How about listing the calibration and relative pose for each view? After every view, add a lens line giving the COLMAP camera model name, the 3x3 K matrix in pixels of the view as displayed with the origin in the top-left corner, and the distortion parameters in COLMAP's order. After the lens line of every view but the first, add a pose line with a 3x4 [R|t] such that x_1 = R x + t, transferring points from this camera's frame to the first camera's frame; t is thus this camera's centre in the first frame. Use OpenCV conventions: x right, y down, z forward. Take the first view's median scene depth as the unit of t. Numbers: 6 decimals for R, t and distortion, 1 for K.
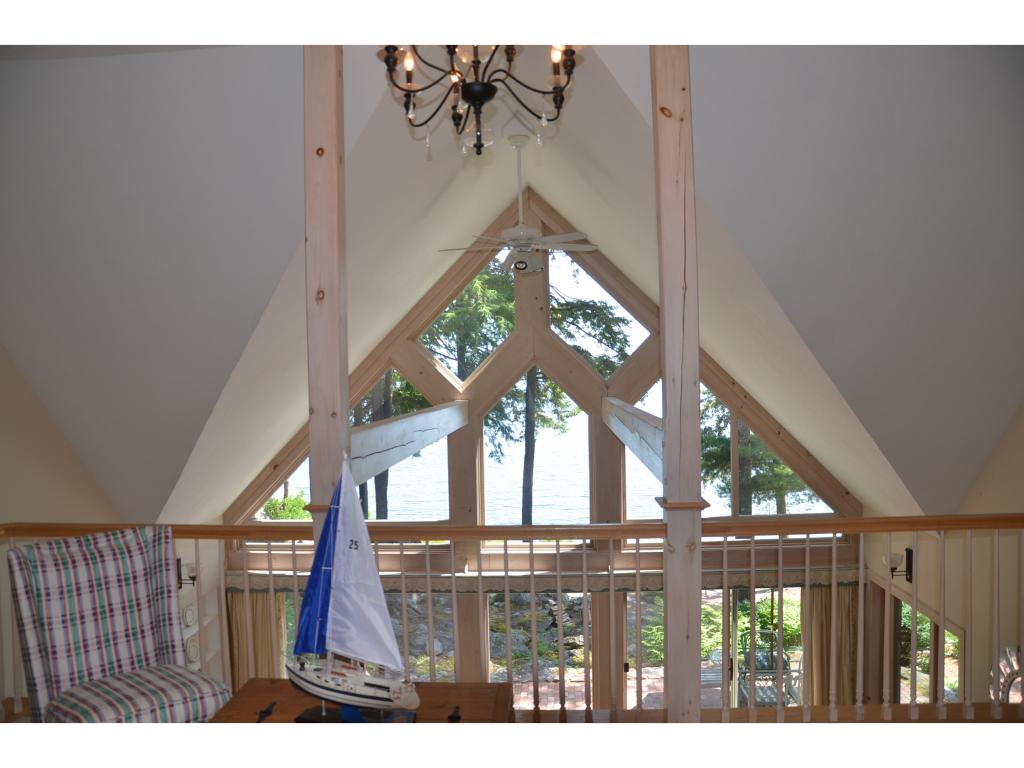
lens RADIAL K [[797.0, 0, 505.3], [0, 797.0, 375.7], [0, 0, 1]] dist [-0.150106, 0.106879]
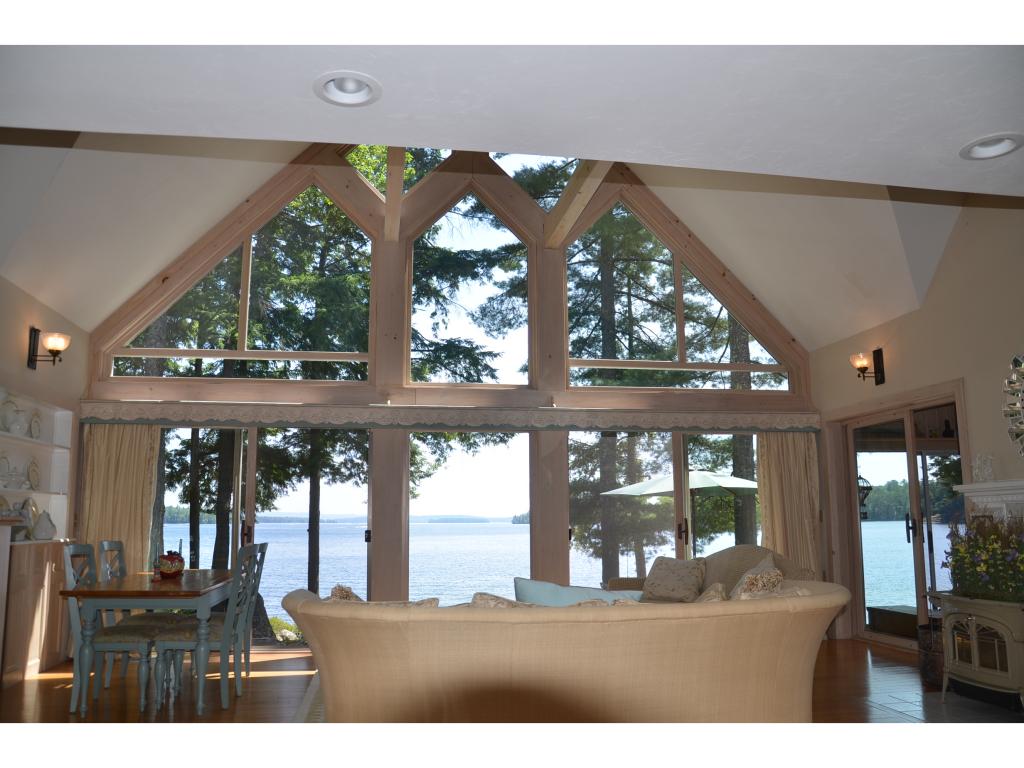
lens RADIAL K [[797.0, 0, 505.8], [0, 797.0, 384.7], [0, 0, 1]] dist [-0.150106, 0.106879]
pose [[0.975275, 0.052381, 0.214697, -0.143877], [-0.012965, 0.983392, -0.181032, 0.490380], [-0.220614, 0.173772, 0.959757, 0.195340]]
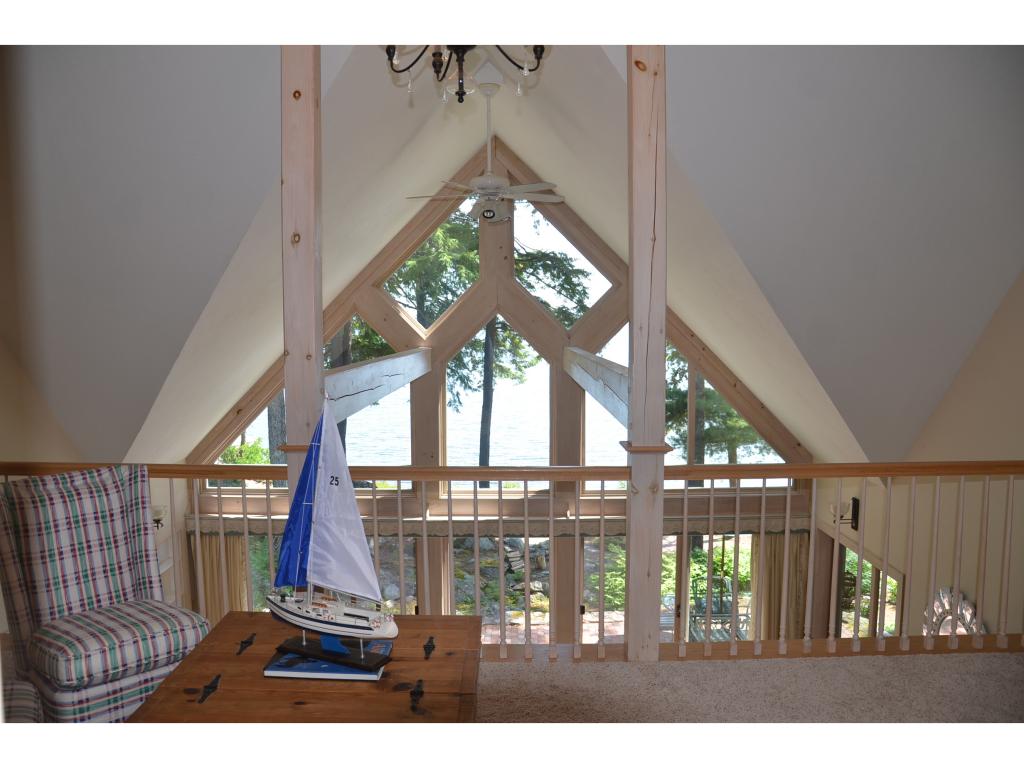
lens RADIAL K [[797.0, 0, 507.2], [0, 797.0, 374.3], [0, 0, 1]] dist [-0.150106, 0.106879]
pose [[0.998238, 0.014324, 0.057588, -0.010811], [-0.017758, 0.998065, 0.059583, 0.003658], [-0.056623, -0.060500, 0.996561, -0.013956]]
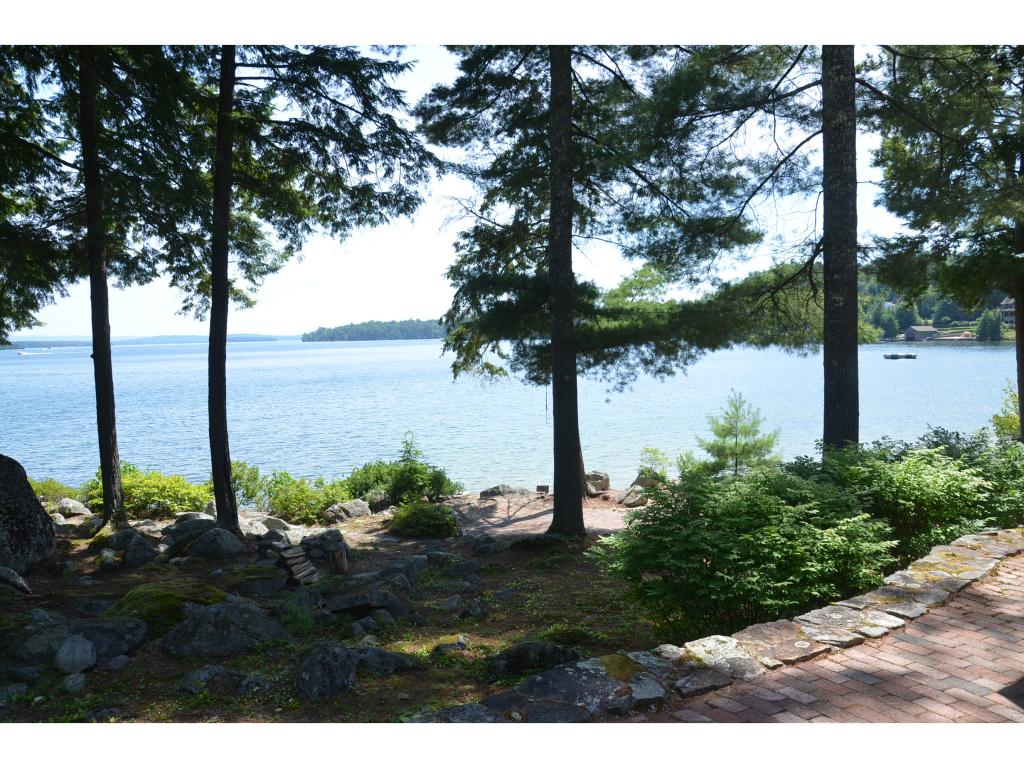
lens RADIAL K [[797.0, 0, 511.2], [0, 797.0, 382.7], [0, 0, 1]] dist [-0.150106, 0.106879]
pose [[0.888199, -0.025745, 0.458737, -0.163334], [0.005768, 0.998975, 0.044896, 0.487557], [-0.459423, -0.037230, 0.887437, 1.420069]]
